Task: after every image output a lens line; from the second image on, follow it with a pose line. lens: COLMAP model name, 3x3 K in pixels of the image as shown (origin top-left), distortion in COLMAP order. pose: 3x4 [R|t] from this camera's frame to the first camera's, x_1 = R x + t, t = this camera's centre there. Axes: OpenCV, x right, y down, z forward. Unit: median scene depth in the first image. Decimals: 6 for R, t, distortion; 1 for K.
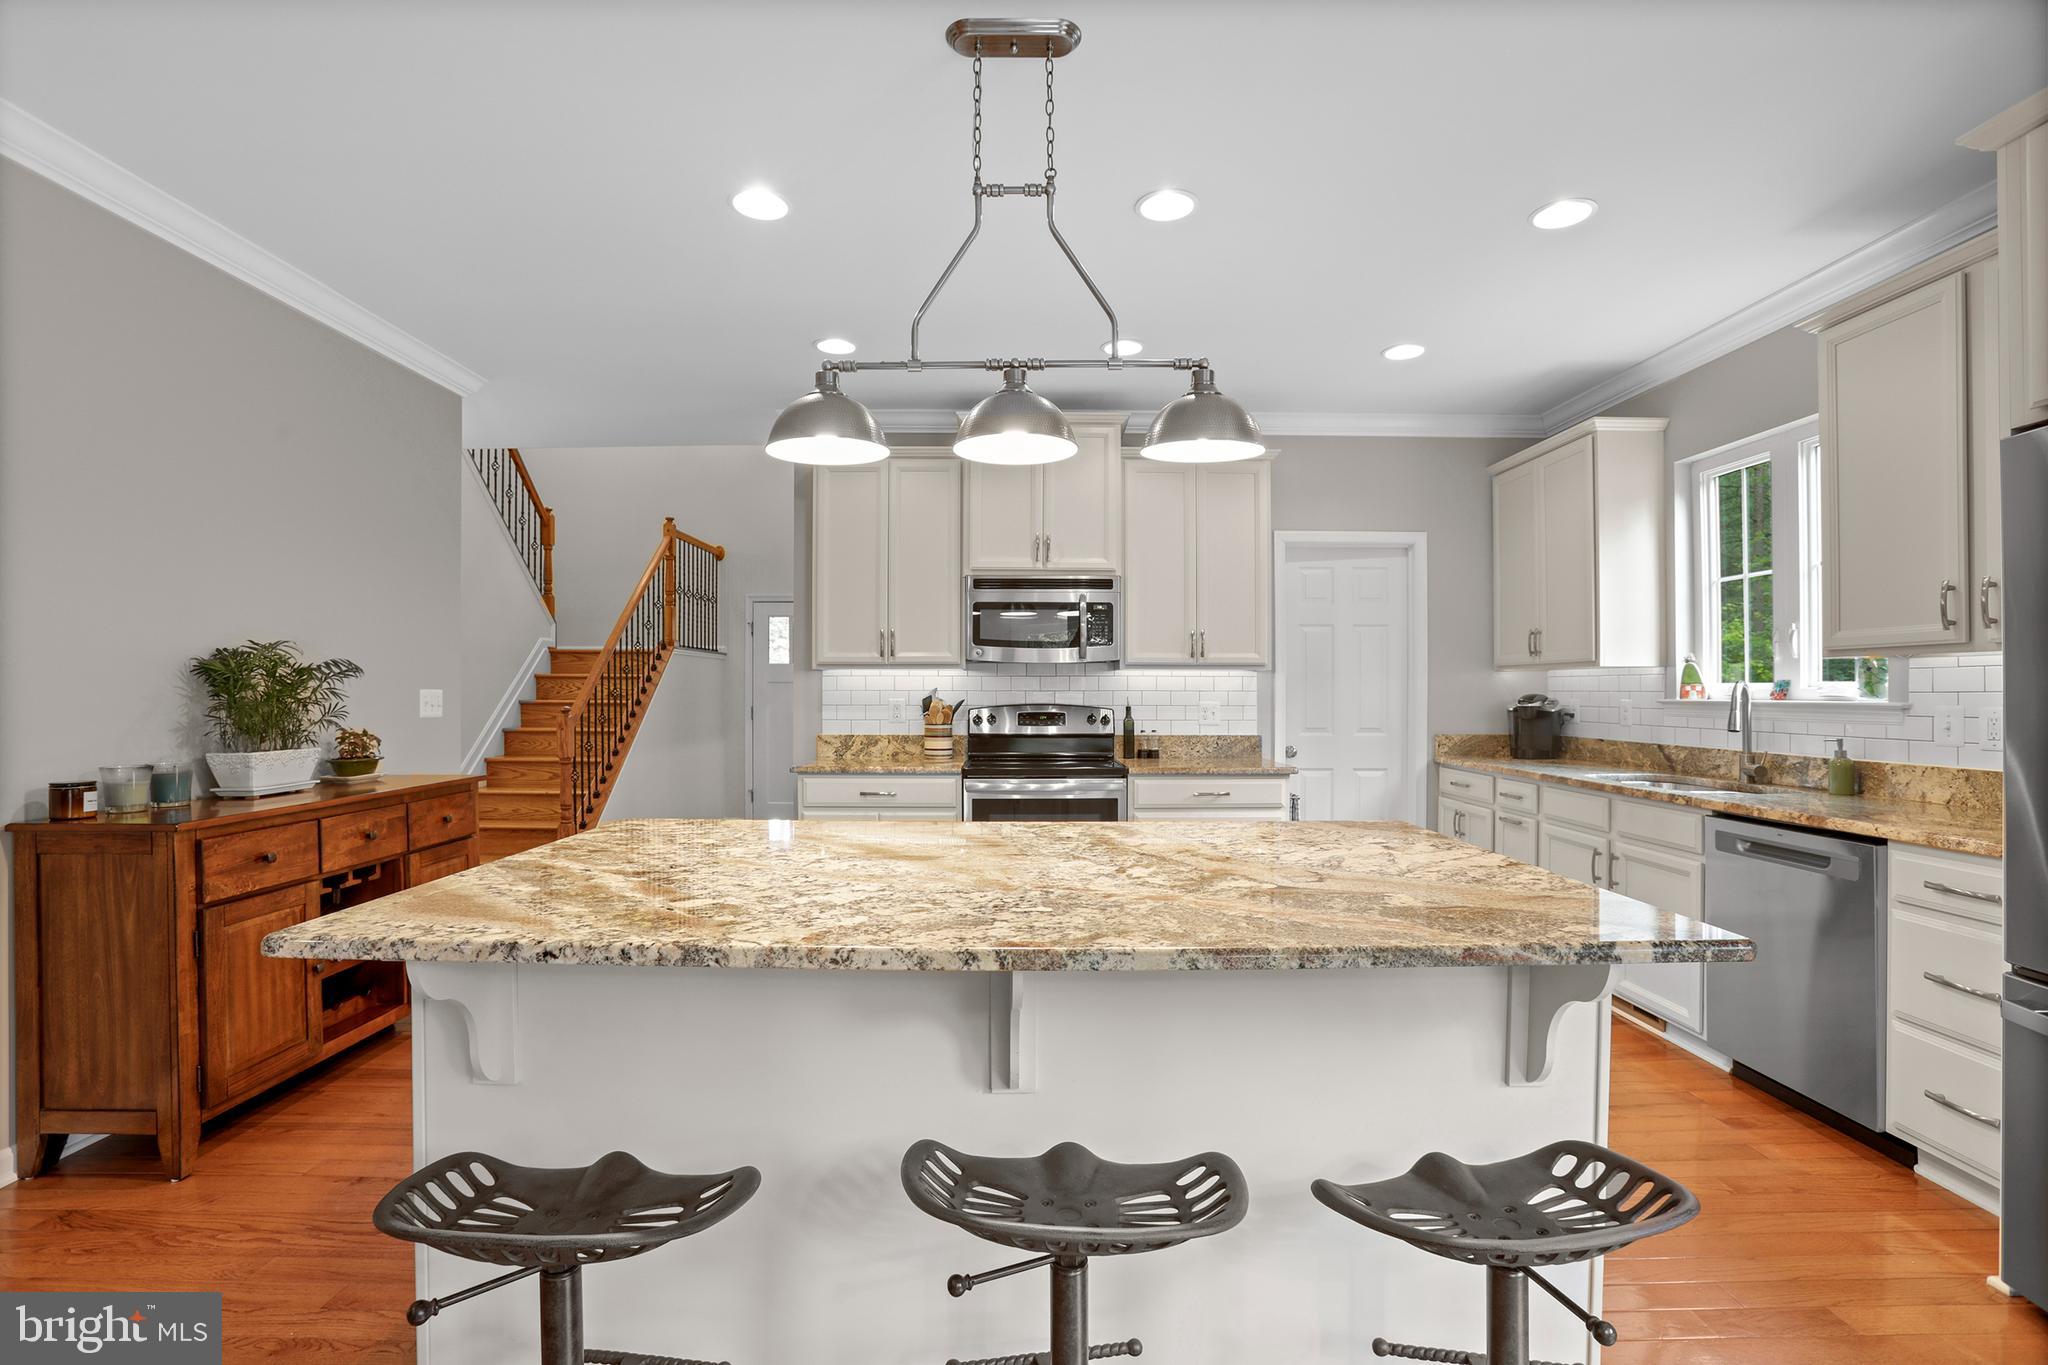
lens RADIAL K [[915.9, 0, 1008.7], [0, 915.9, 683.1], [0, 0, 1]] dist [-0.042700, -0.000108]
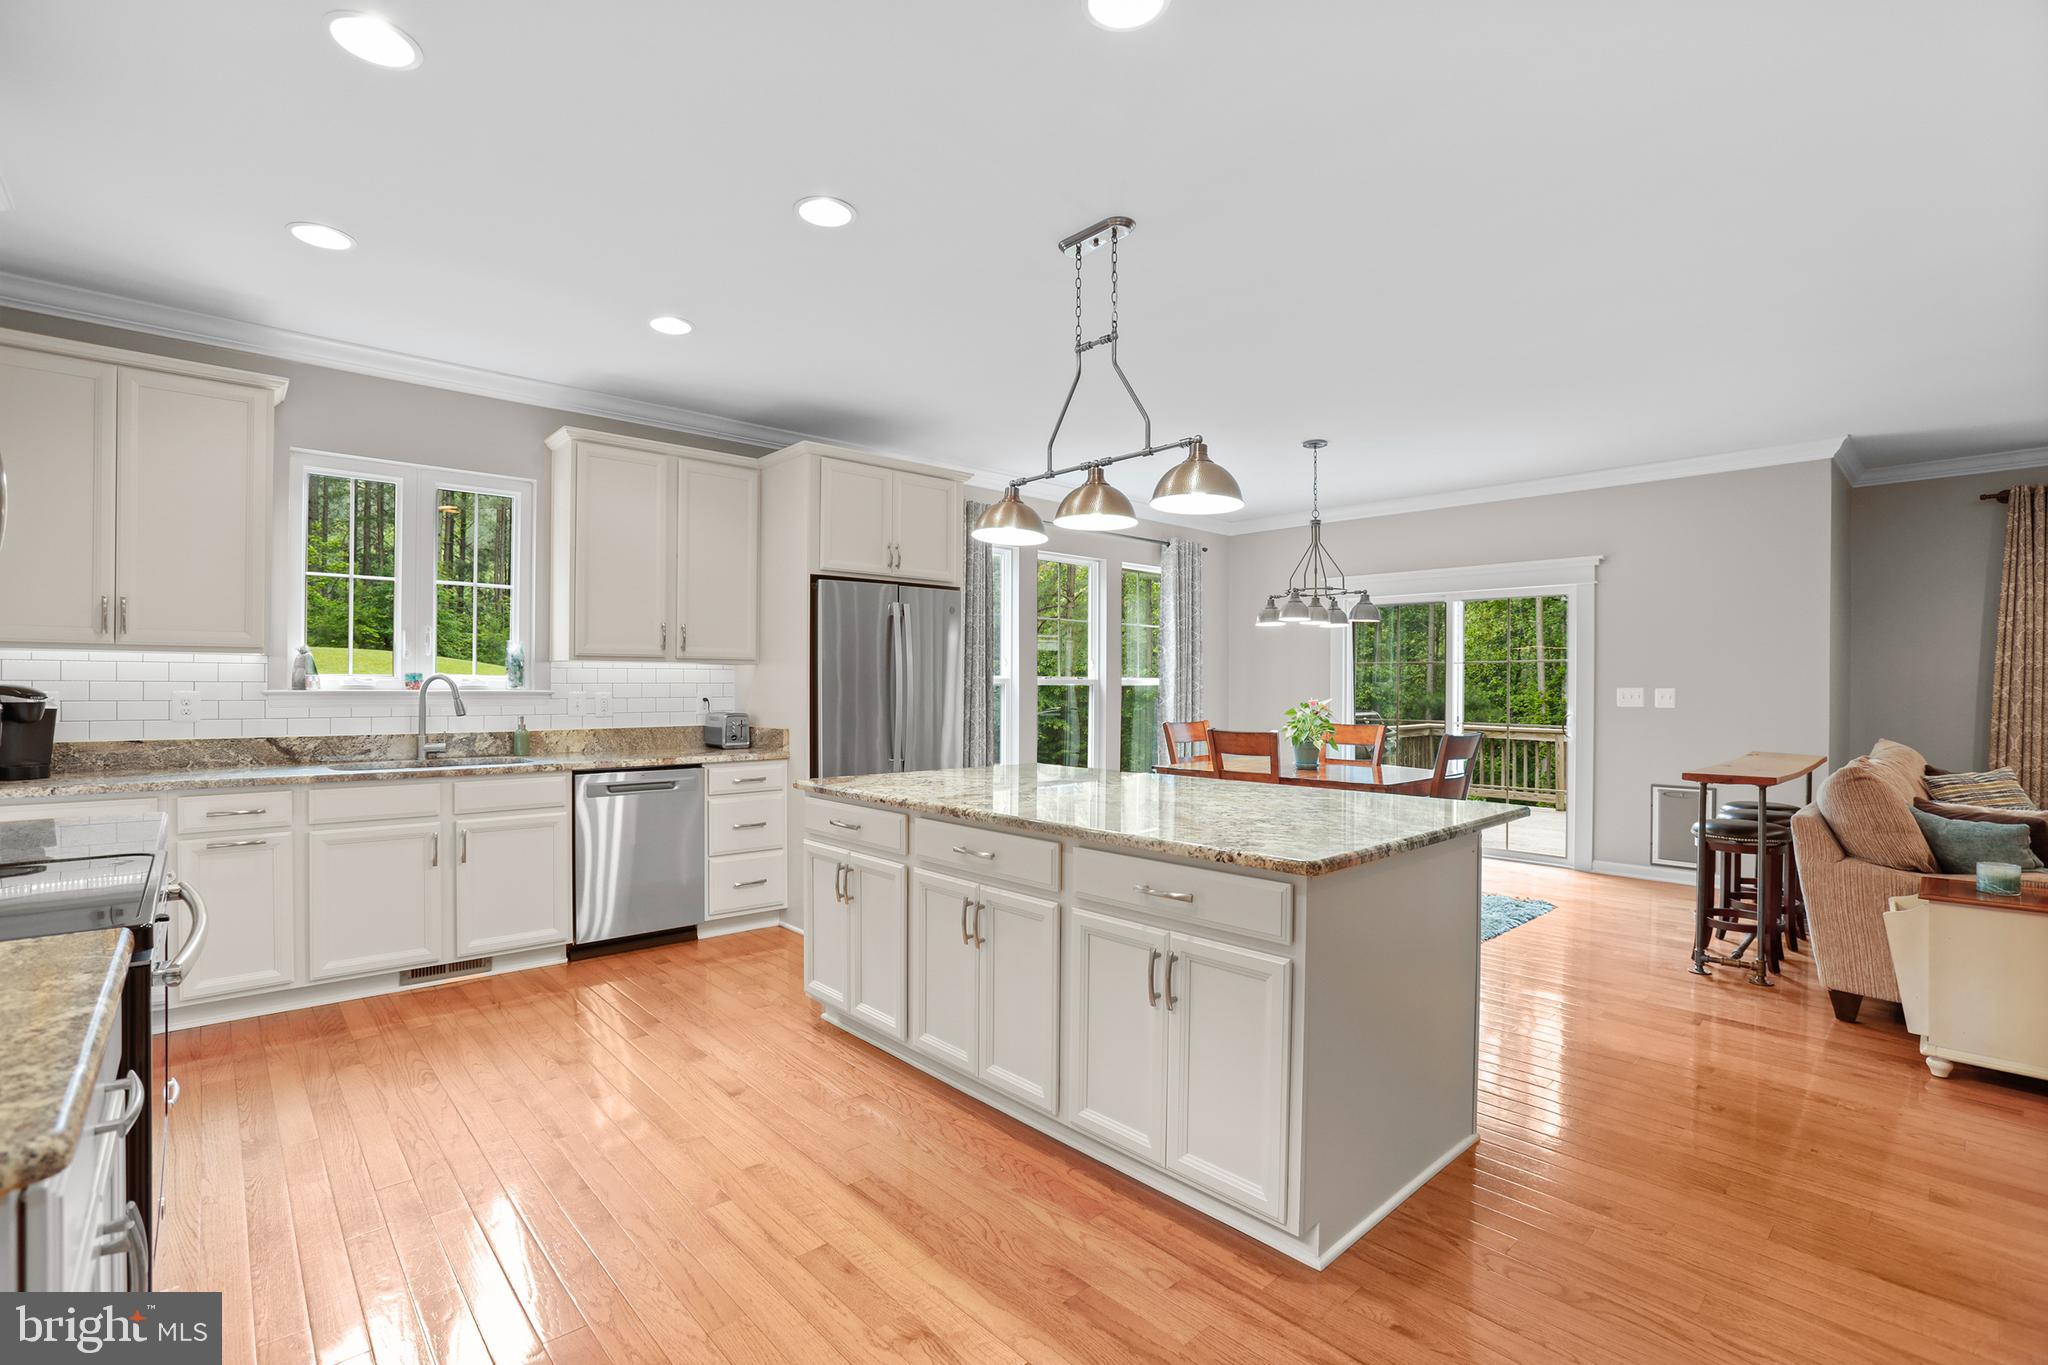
lens RADIAL K [[915.9, 0, 1016.5], [0, 915.9, 683.6], [0, 0, 1]] dist [-0.042700, -0.000108]
pose [[-0.676086, -0.006306, 0.736796, -0.642168], [-0.013433, 0.999903, -0.003769, 0.005384], [-0.736701, -0.012446, -0.676104, 1.347949]]
